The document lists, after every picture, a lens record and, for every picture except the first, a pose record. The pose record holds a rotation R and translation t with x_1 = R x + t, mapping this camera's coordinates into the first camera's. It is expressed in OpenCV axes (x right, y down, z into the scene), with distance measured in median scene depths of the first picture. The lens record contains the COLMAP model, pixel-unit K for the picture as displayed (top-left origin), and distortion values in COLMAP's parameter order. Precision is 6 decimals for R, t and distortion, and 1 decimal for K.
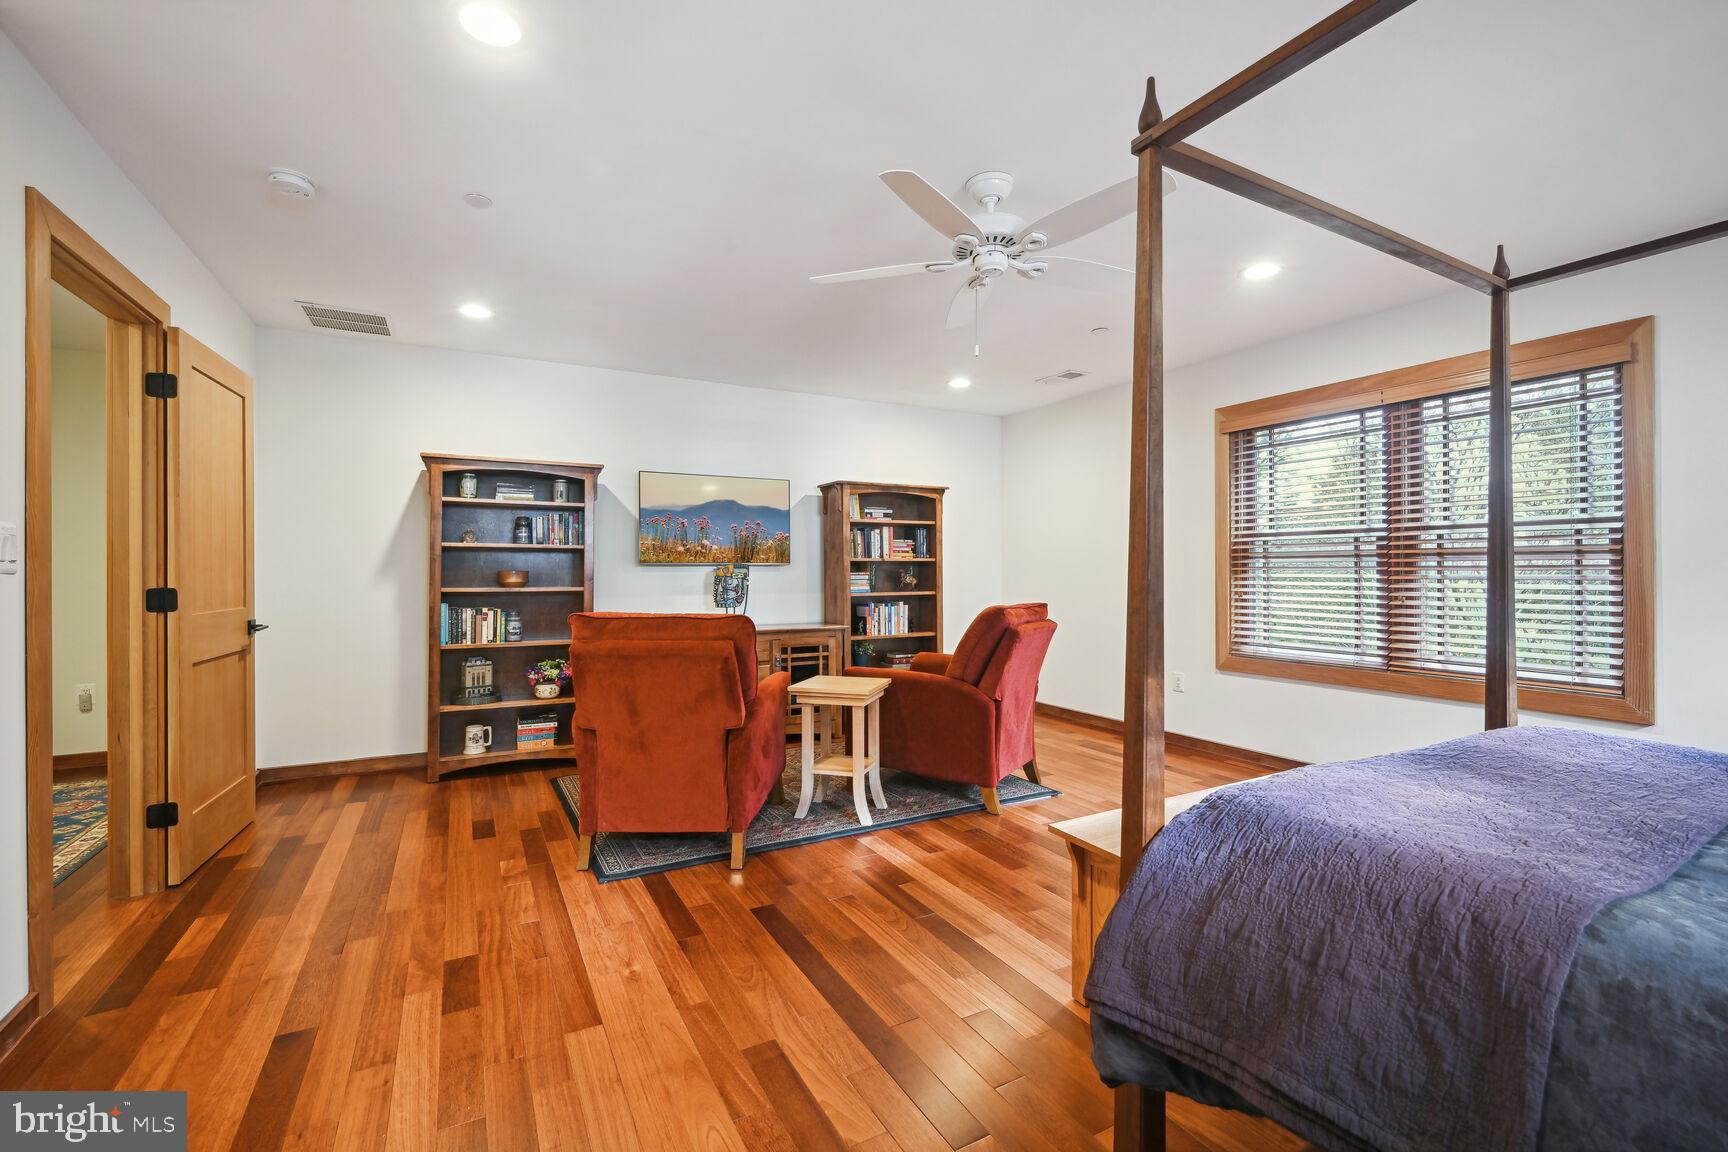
lens RADIAL K [[746.5, 0, 858.4], [0, 746.5, 568.9], [0, 0, 1]] dist [0.004941, 0.000245]
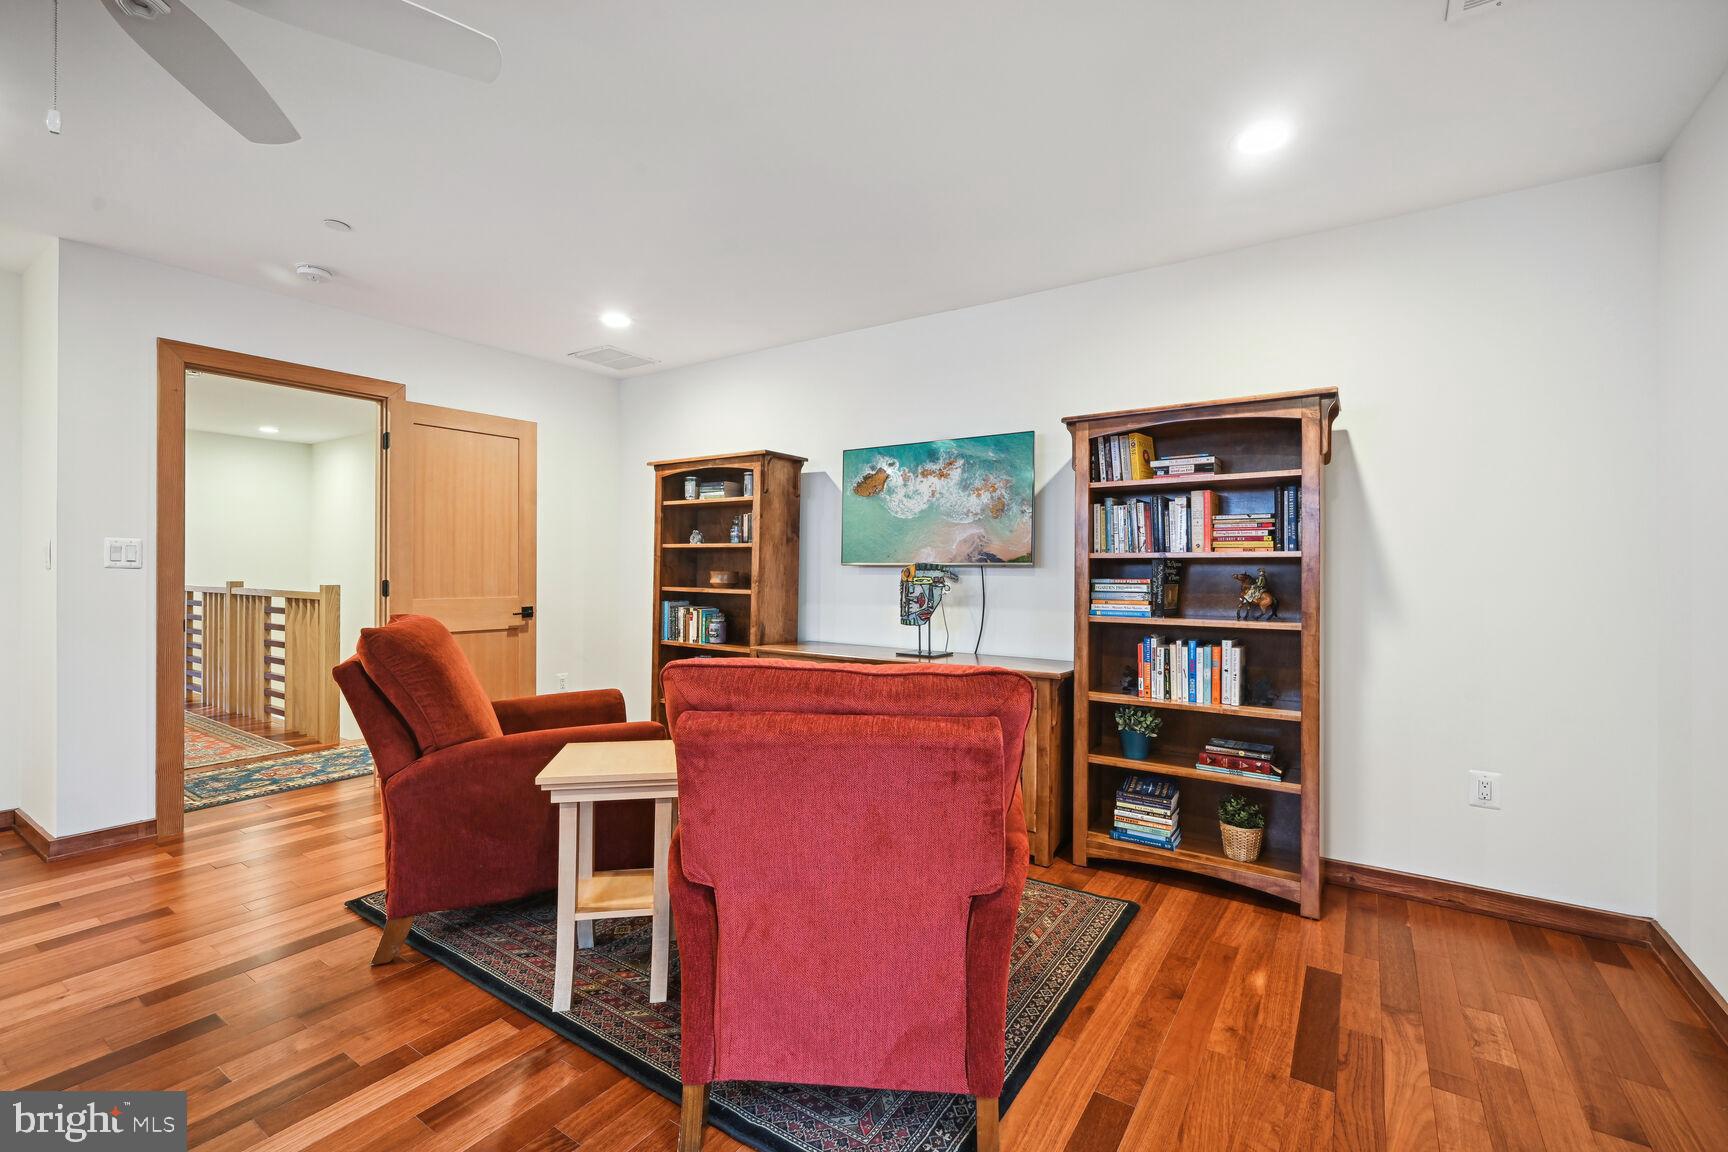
lens RADIAL K [[746.5, 0, 858.4], [0, 746.5, 571.5], [0, 0, 1]] dist [0.004941, 0.000245]
pose [[0.463236, 0.003292, -0.886229, 0.386766], [-0.011116, 0.999936, -0.002095, 0.002503], [0.886165, 0.010822, 0.463243, 0.568179]]
